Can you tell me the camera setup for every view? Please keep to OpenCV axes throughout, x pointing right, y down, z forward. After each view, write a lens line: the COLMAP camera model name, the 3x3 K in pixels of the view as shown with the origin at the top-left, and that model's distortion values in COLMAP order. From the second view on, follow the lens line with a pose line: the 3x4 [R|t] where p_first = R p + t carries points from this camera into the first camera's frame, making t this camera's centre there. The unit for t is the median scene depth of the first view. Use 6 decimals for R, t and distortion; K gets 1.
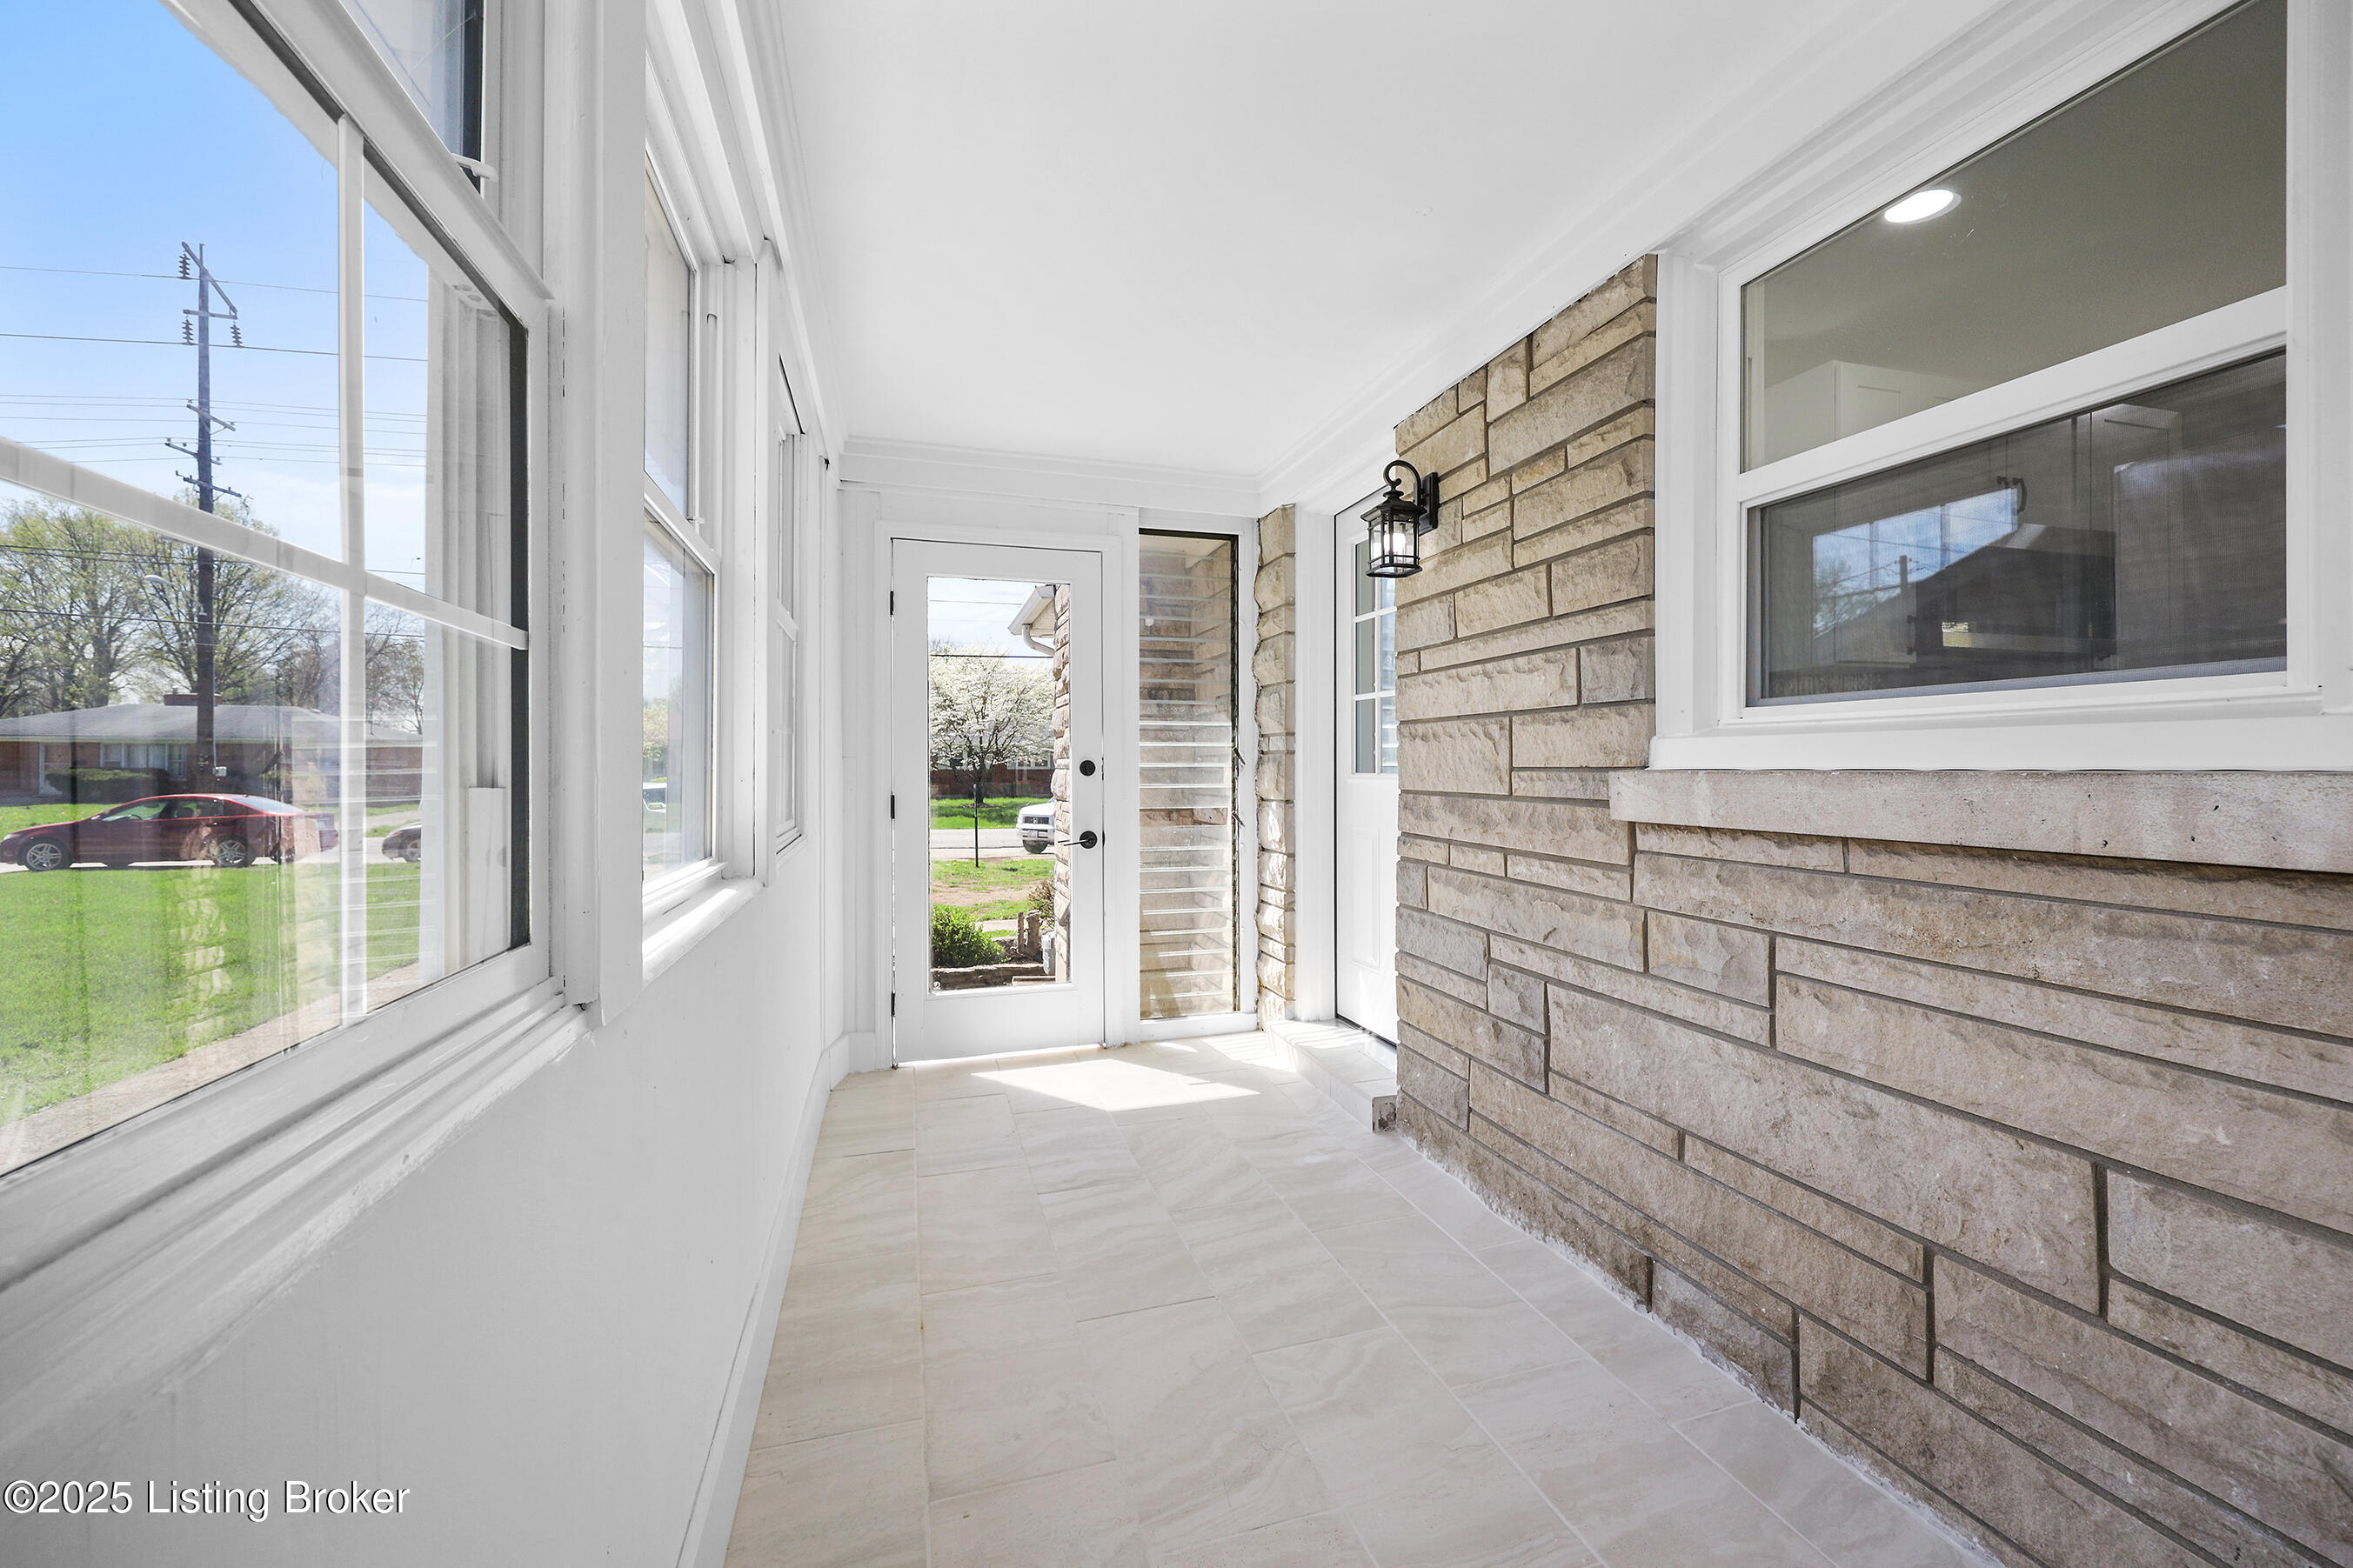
lens RADIAL K [[965.2, 0, 1188.0], [0, 965.2, 769.7], [0, 0, 1]] dist [0.000206, -0.000358]
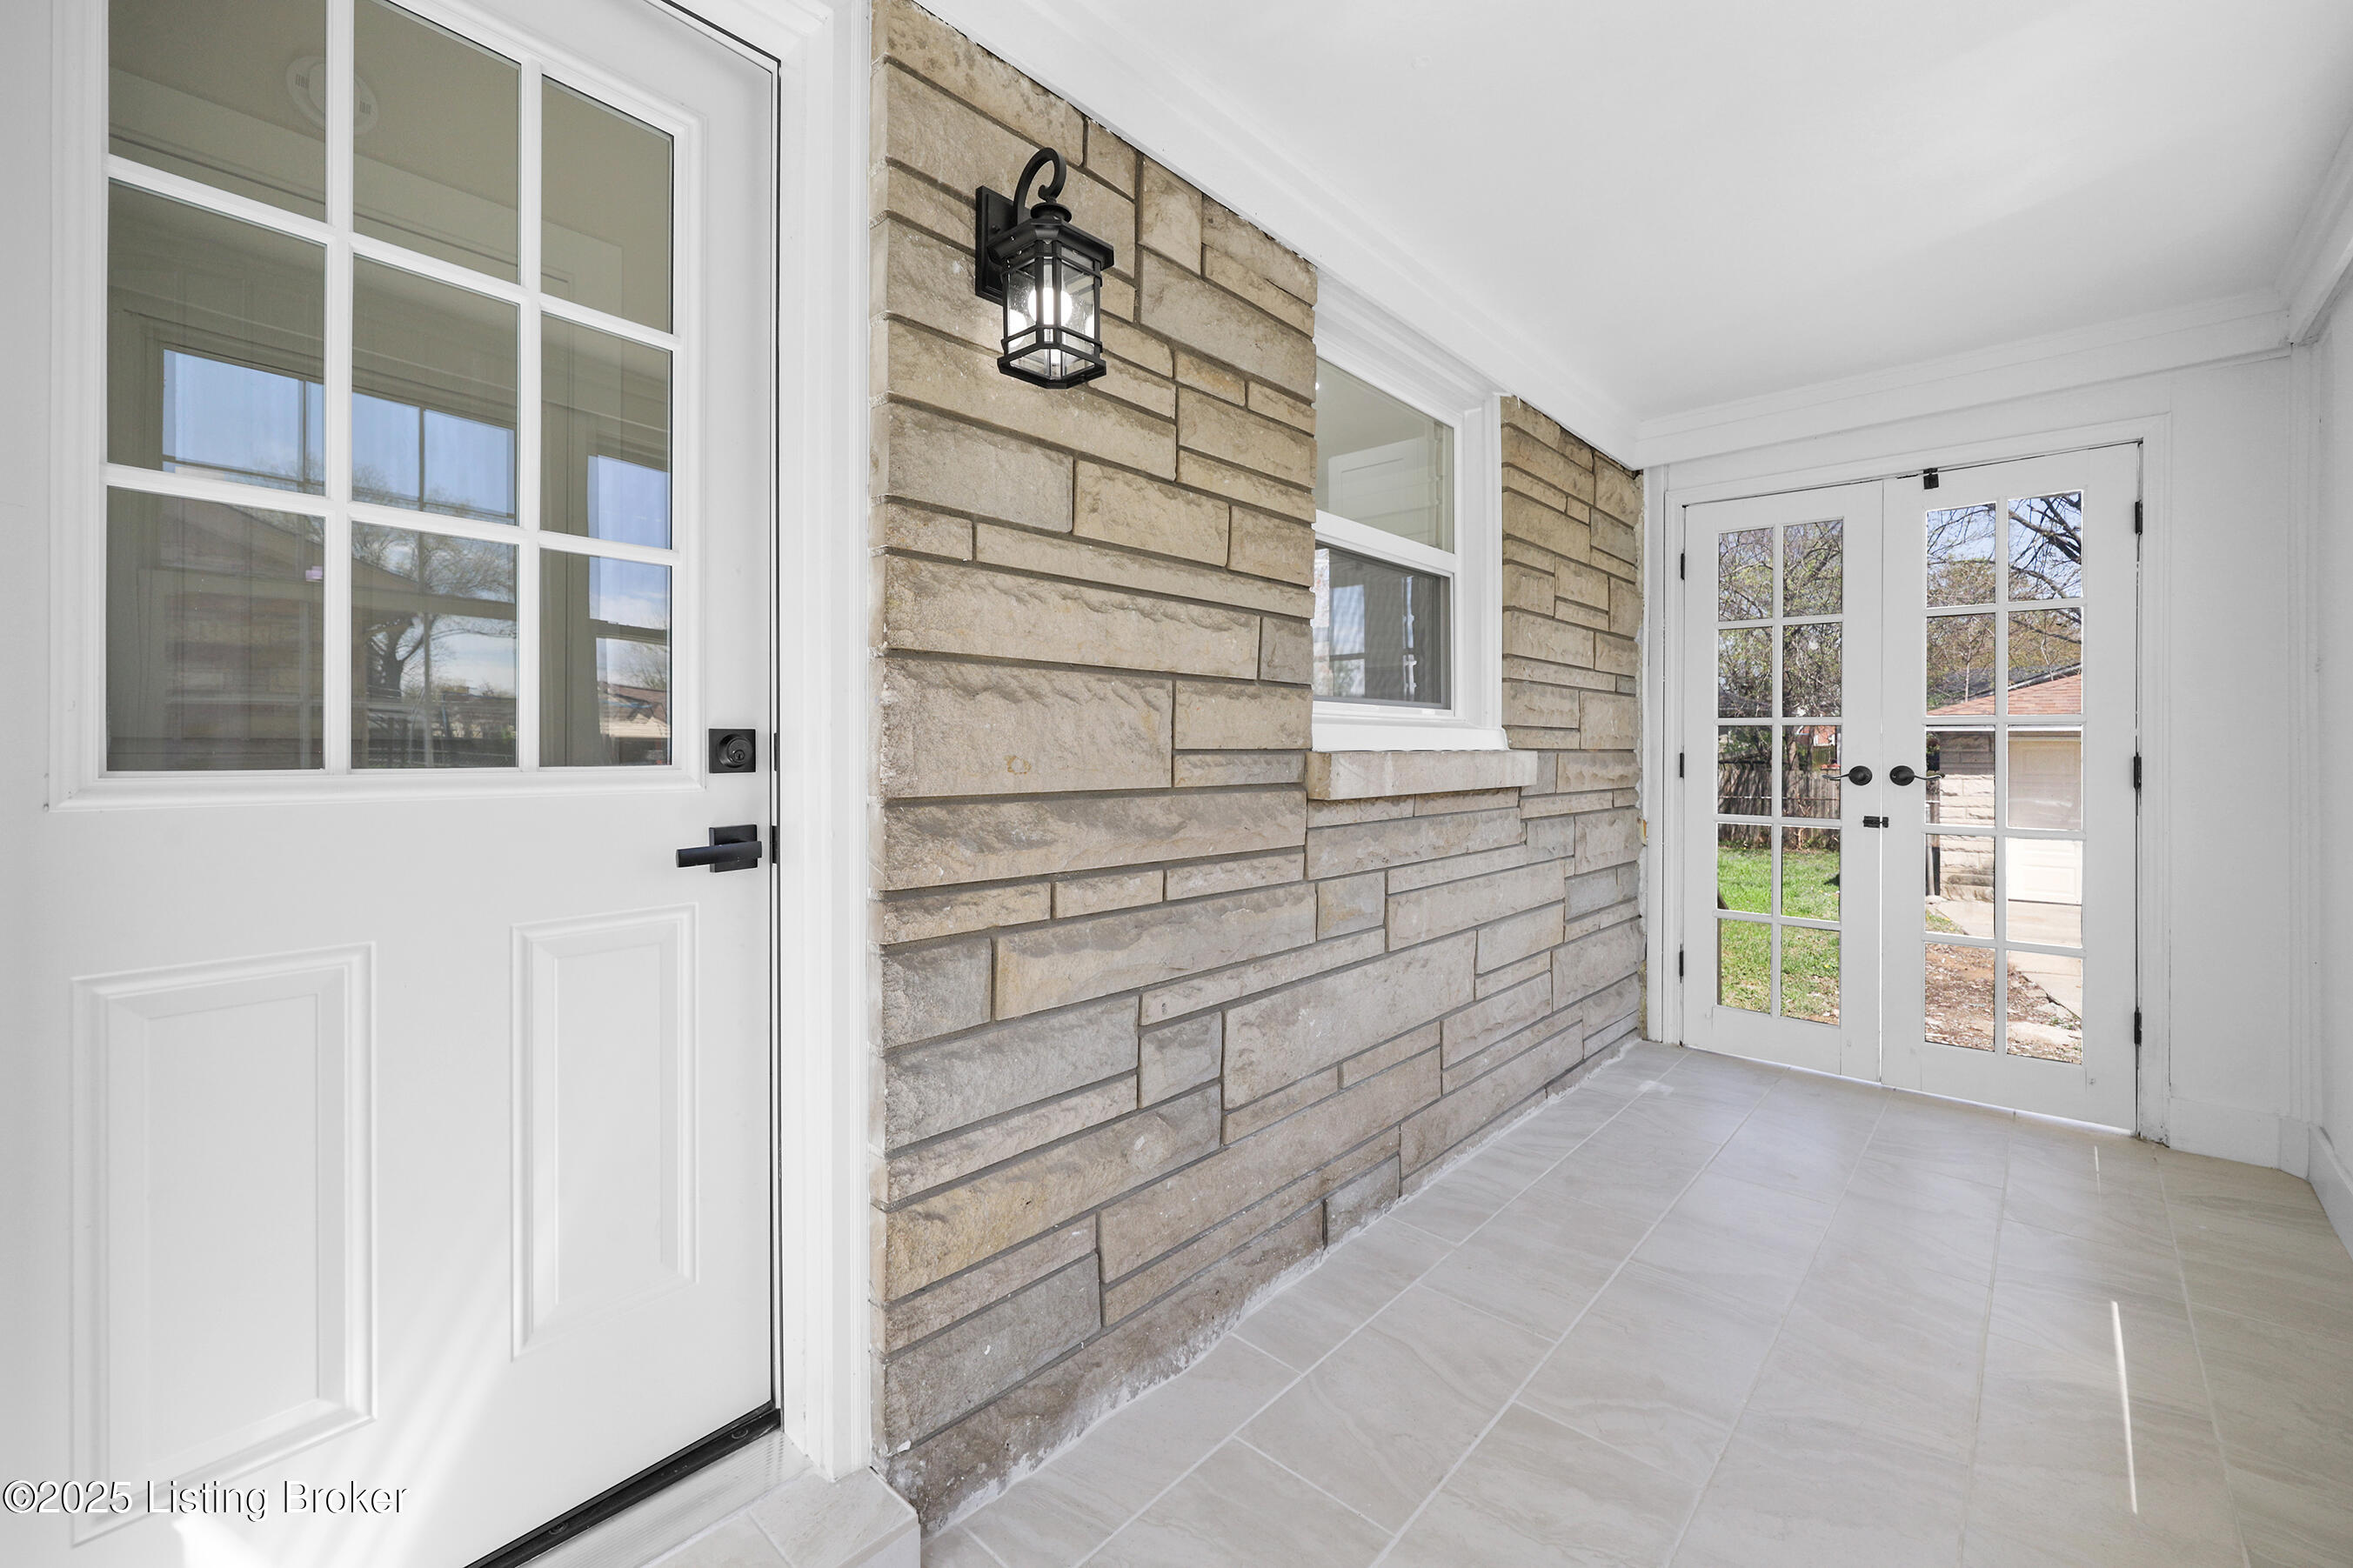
lens RADIAL K [[965.2, 0, 1201.6], [0, 965.2, 763.4], [0, 0, 1]] dist [0.000206, -0.000358]
pose [[-0.529780, -0.006795, 0.848108, -0.314113], [0.008327, 0.999878, 0.013212, -0.001709], [-0.848094, 0.014062, -0.529659, 1.442484]]
